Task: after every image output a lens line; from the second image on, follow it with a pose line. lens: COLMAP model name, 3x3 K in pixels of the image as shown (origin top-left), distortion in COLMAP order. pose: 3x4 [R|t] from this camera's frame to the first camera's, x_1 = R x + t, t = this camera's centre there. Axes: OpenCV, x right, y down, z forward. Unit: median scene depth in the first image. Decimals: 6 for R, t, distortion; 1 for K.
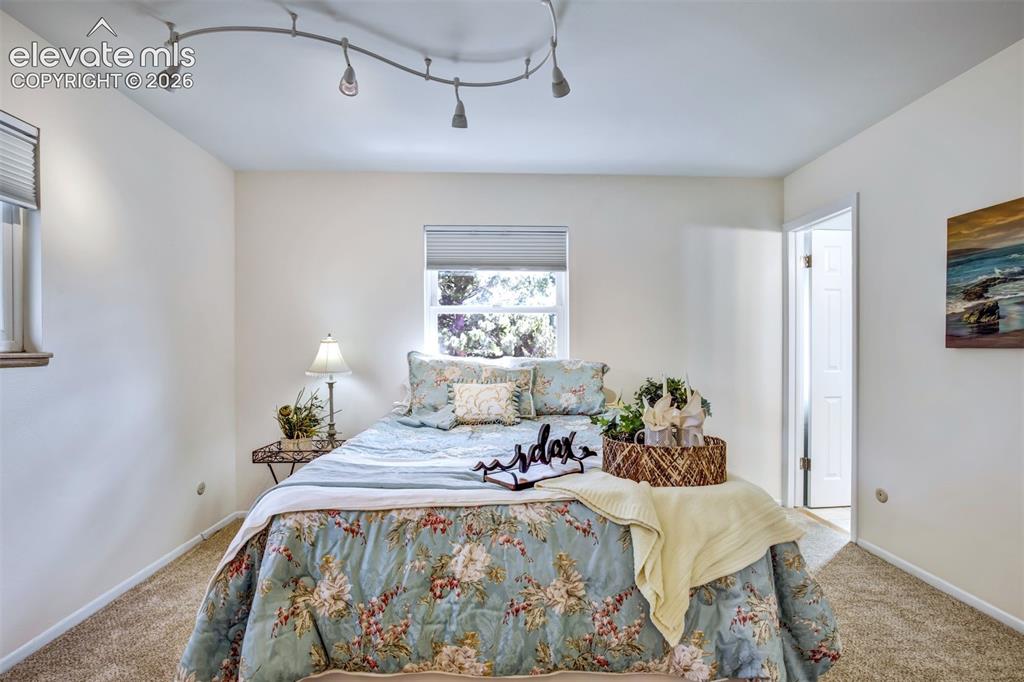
lens RADIAL K [[471.7, 0, 510.9], [0, 471.7, 348.4], [0, 0, 1]] dist [-0.012760, 0.002599]
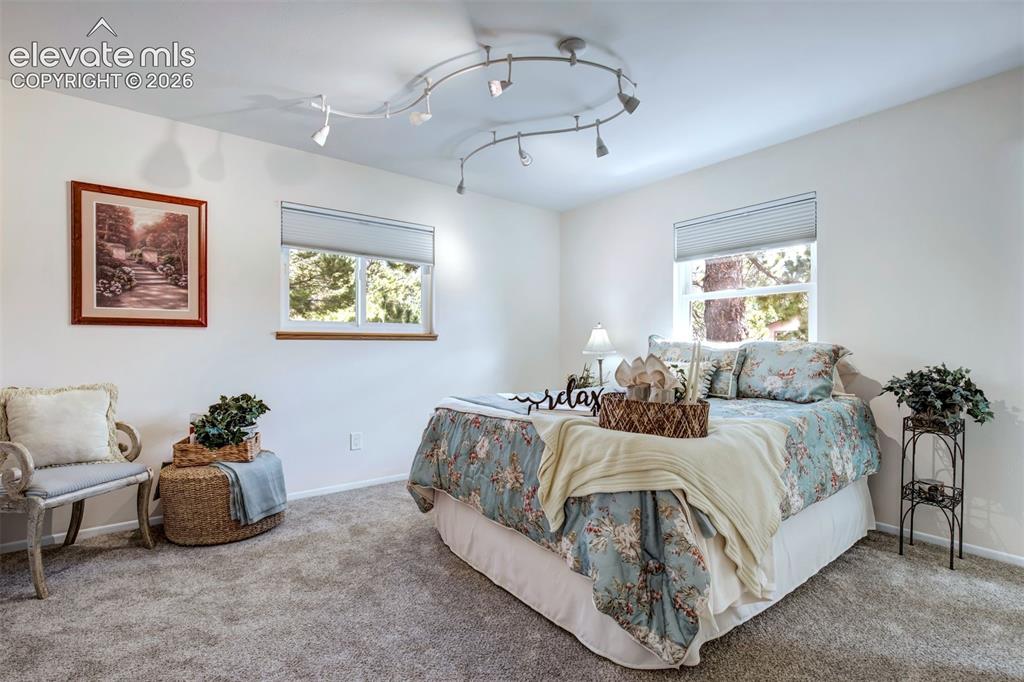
lens RADIAL K [[471.7, 0, 513.0], [0, 471.7, 342.4], [0, 0, 1]] dist [-0.012760, 0.002599]
pose [[0.578921, -0.002890, -0.815378, 1.363604], [-0.004584, 0.999966, -0.006799, 0.087602], [0.815371, 0.007673, 0.578888, 0.101651]]
